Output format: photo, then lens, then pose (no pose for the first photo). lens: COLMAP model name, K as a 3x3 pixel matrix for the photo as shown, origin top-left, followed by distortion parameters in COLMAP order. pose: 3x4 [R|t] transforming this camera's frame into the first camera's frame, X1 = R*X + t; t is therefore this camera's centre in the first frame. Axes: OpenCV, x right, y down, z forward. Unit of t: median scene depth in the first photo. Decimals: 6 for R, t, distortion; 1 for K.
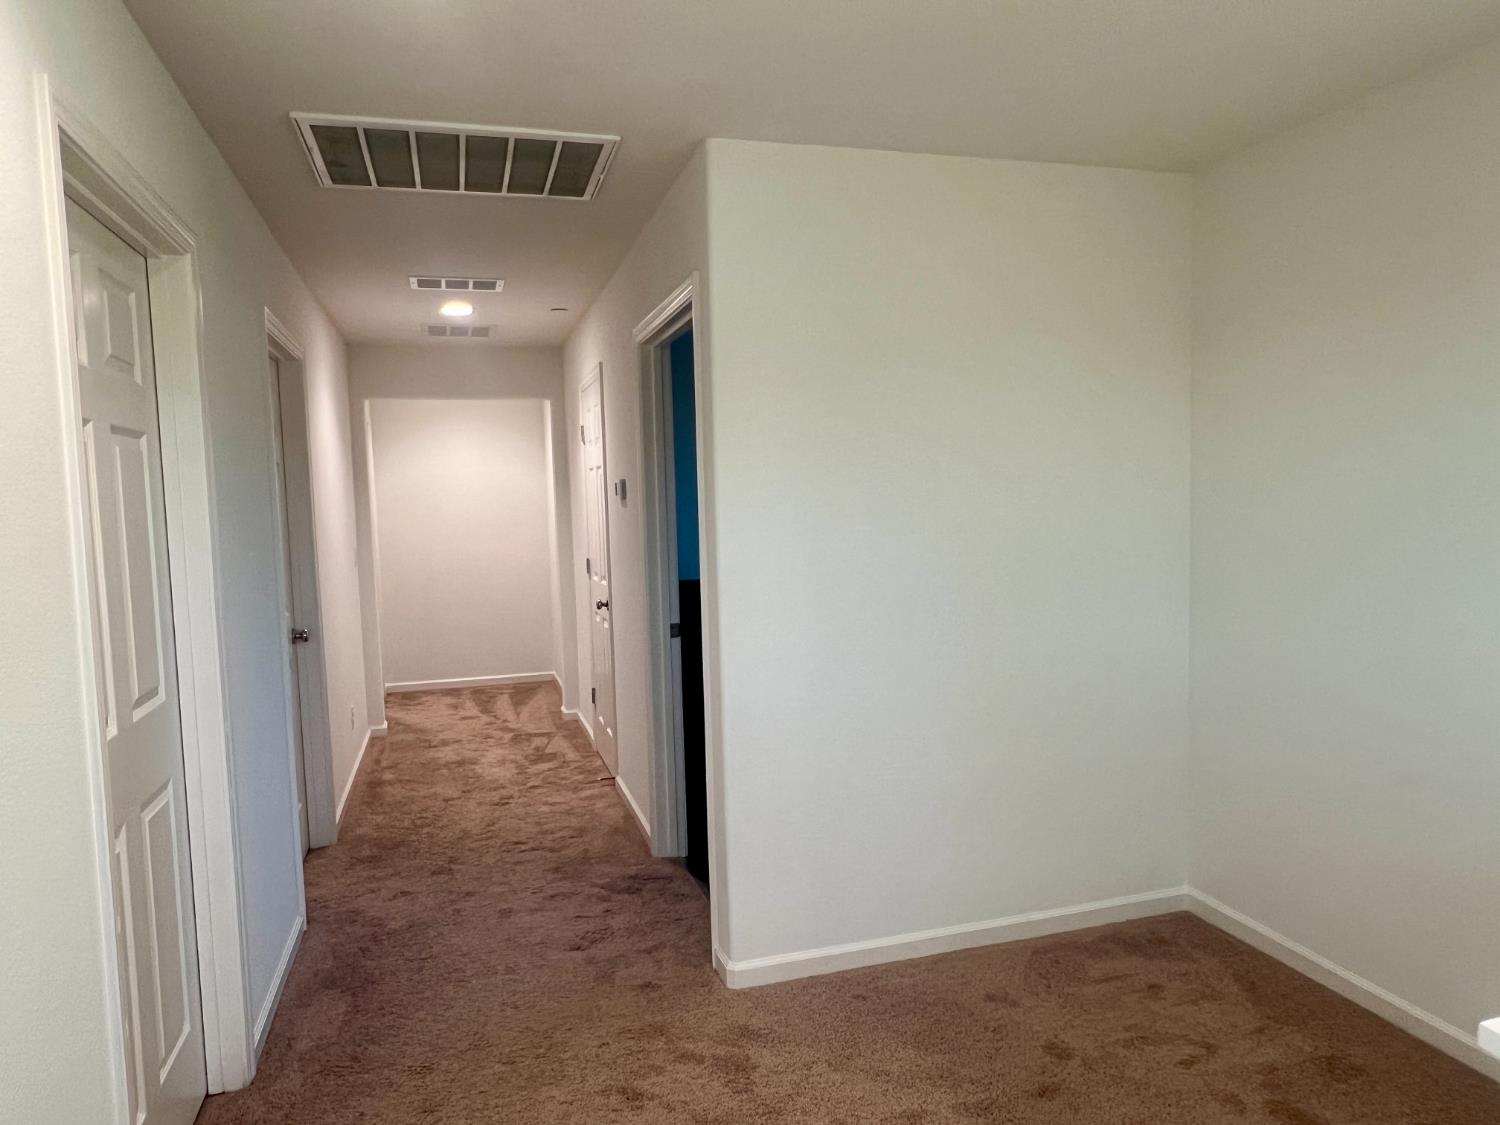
lens RADIAL K [[995.1, 0, 749.1], [0, 995.1, 559.6], [0, 0, 1]] dist [0.004287, -0.000409]
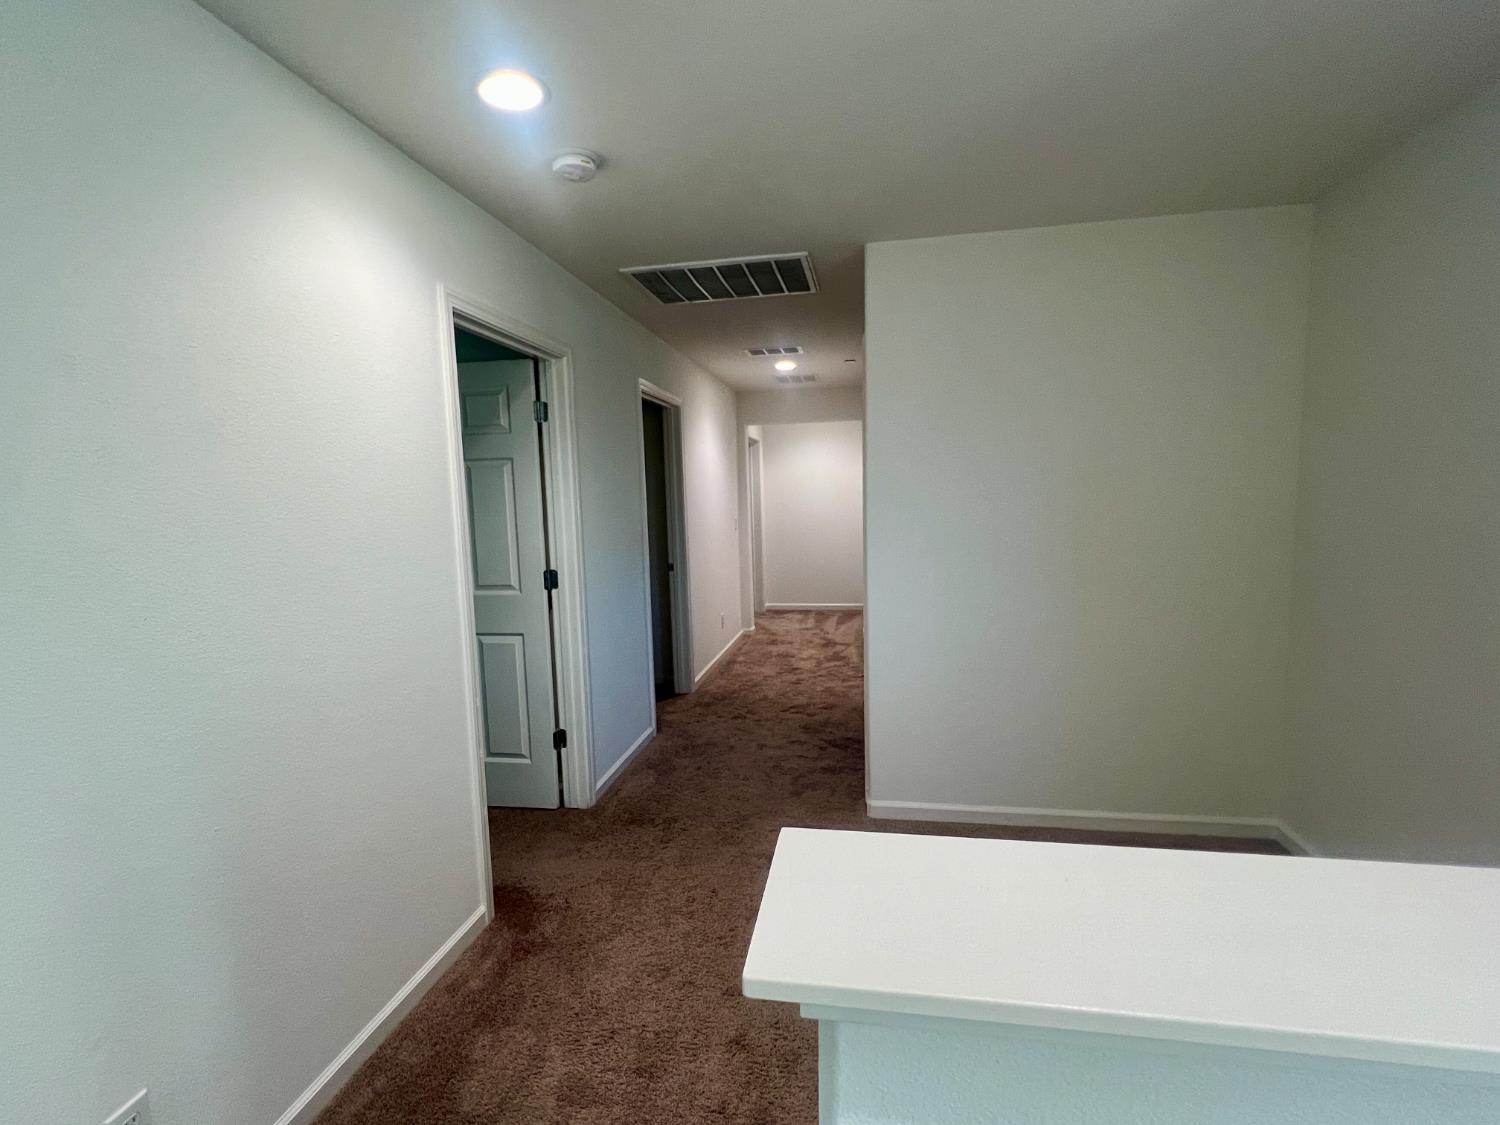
lens RADIAL K [[691.1, 0, 751.3], [0, 691.1, 556.4], [0, 0, 1]] dist [0.002098, 0.000431]
pose [[0.894082, 0.043967, -0.445740, 0.166016], [-0.025706, 0.998567, 0.046935, -0.003734], [0.447165, -0.030506, 0.893931, 0.000095]]
